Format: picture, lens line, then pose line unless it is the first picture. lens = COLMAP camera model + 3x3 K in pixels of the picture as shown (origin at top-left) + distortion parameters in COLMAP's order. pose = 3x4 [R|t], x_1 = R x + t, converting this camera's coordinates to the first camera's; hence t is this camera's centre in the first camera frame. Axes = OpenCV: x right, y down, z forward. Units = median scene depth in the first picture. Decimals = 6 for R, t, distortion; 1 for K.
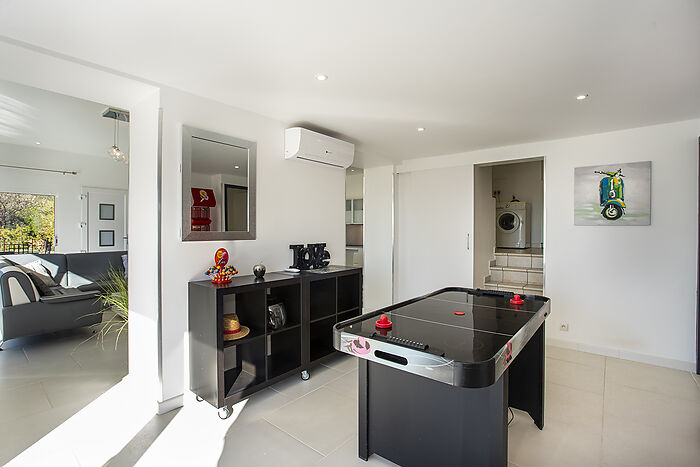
lens RADIAL K [[334.5, 0, 351.7], [0, 334.5, 231.8], [0, 0, 1]] dist [-0.037671, 0.015864]
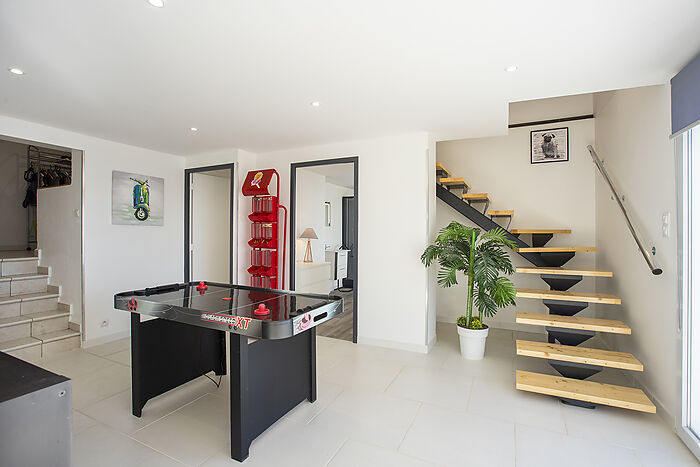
lens RADIAL K [[334.5, 0, 349.9], [0, 334.5, 232.7], [0, 0, 1]] dist [-0.037671, 0.015864]
pose [[-0.229650, -0.003647, 0.973266, -0.566901], [0.004045, 0.999981, 0.004701, 0.006119], [-0.973265, 0.005017, -0.229631, 0.527264]]
